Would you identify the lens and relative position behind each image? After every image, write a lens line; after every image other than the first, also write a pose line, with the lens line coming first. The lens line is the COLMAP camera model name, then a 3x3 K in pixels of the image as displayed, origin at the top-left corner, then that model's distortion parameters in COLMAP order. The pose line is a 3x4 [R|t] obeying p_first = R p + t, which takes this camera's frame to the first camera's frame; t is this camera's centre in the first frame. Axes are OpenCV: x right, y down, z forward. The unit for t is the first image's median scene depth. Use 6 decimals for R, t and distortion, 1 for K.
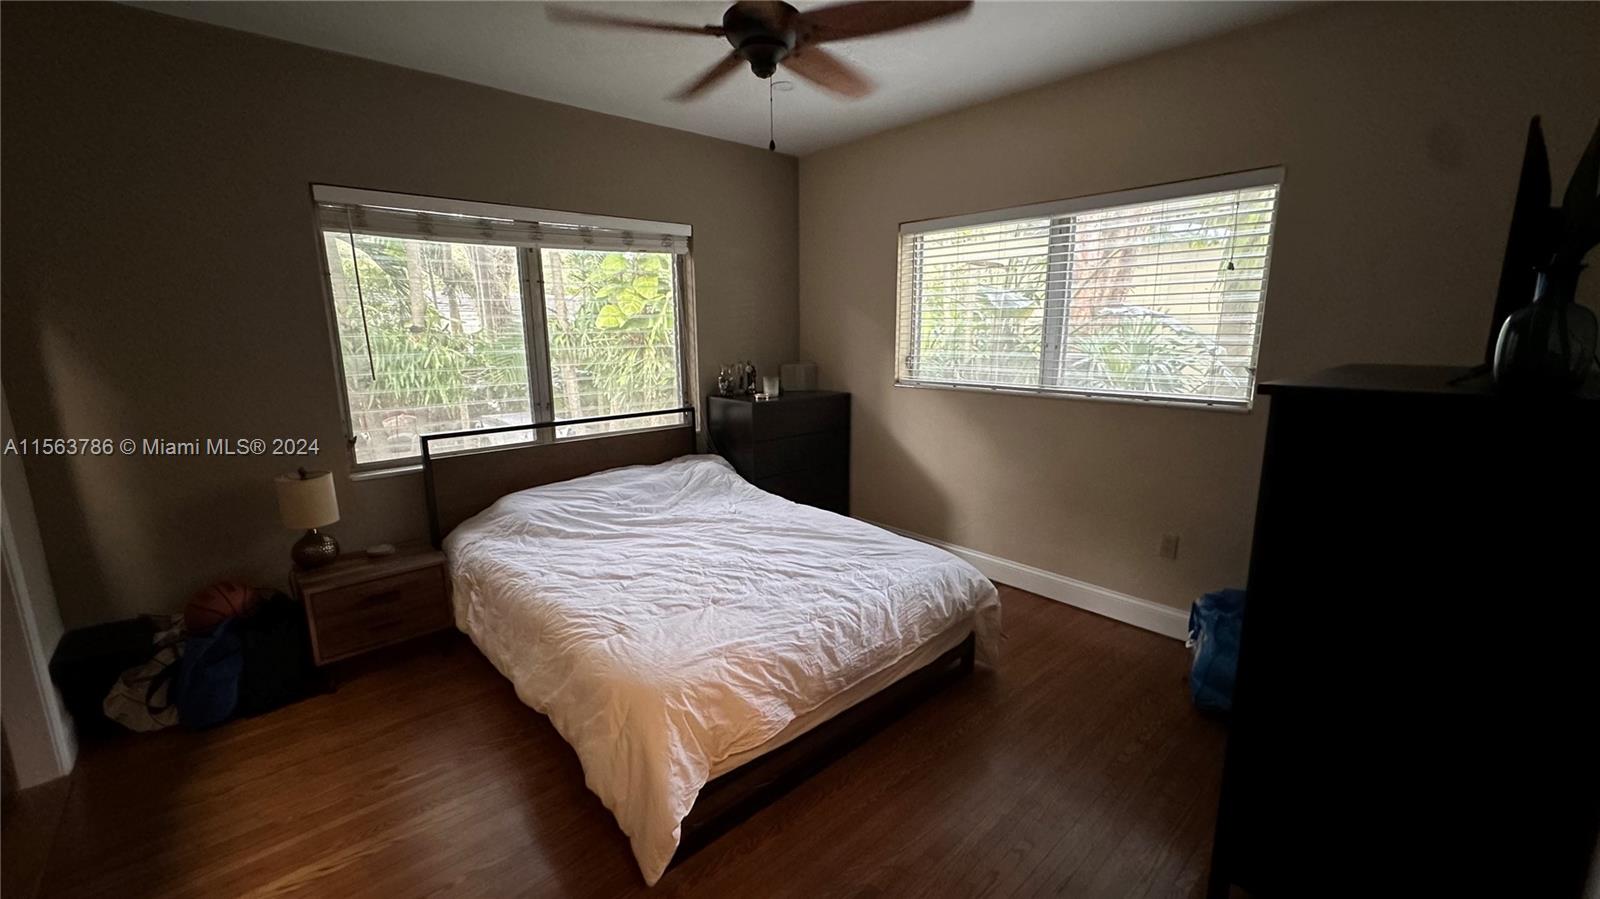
lens RADIAL K [[642.5, 0, 802.7], [0, 642.5, 448.9], [0, 0, 1]] dist [-0.000584, 0.000178]
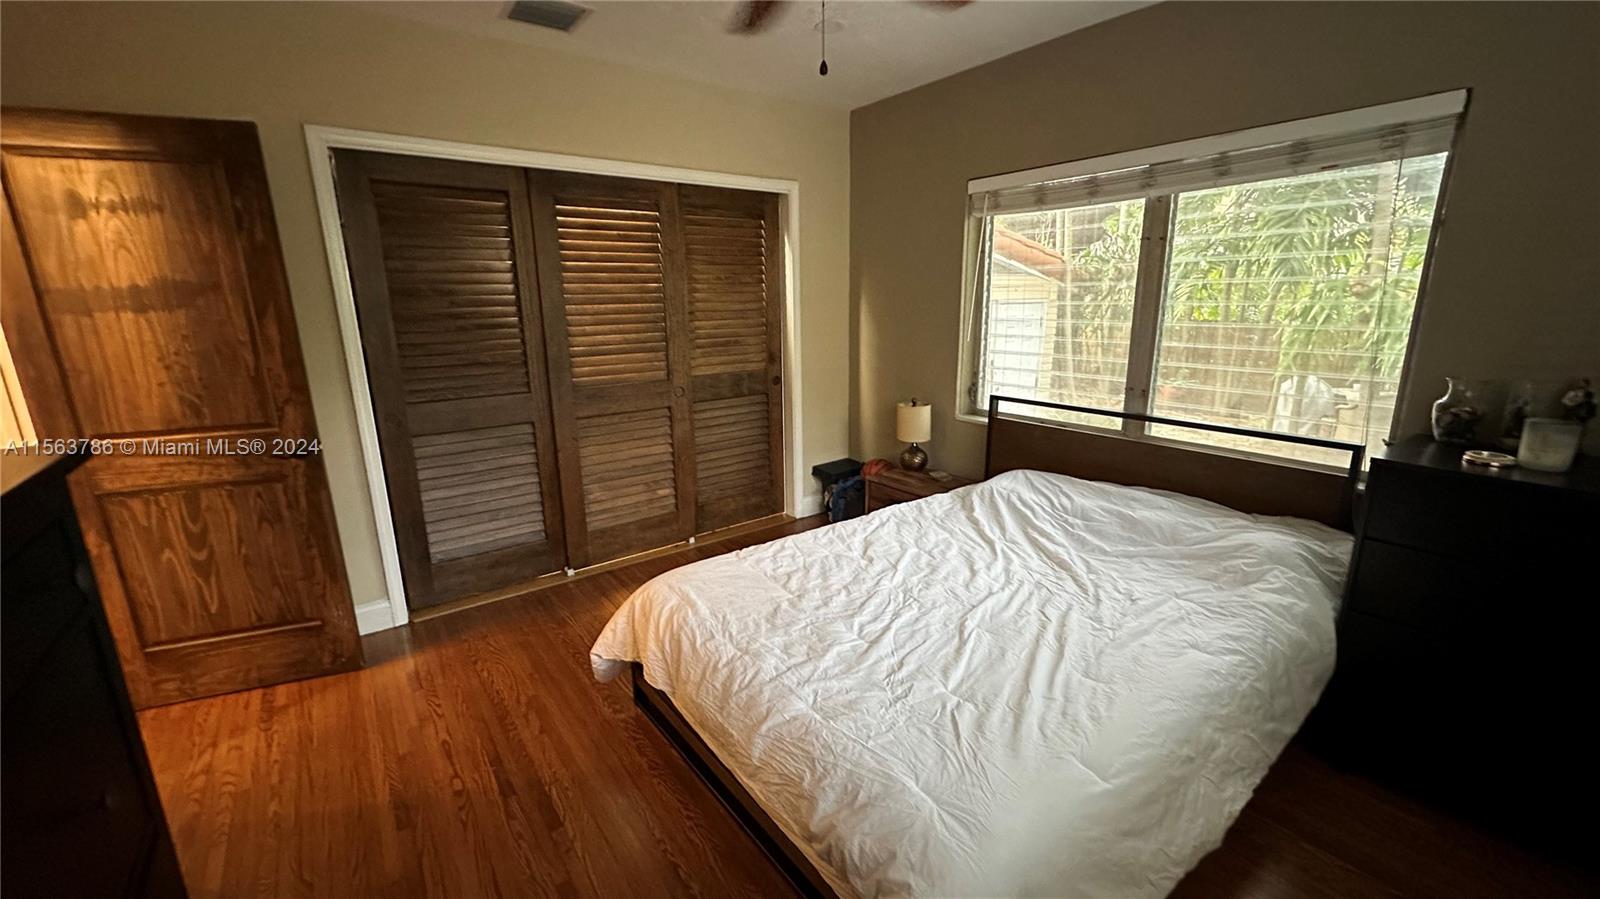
lens RADIAL K [[642.5, 0, 802.7], [0, 642.5, 448.9], [0, 0, 1]] dist [-0.000584, 0.000178]
pose [[-0.098759, 0.235223, -0.966911, 0.479612], [-0.185516, 0.950275, 0.250124, -0.132563], [0.977666, 0.204079, -0.050211, 0.675192]]
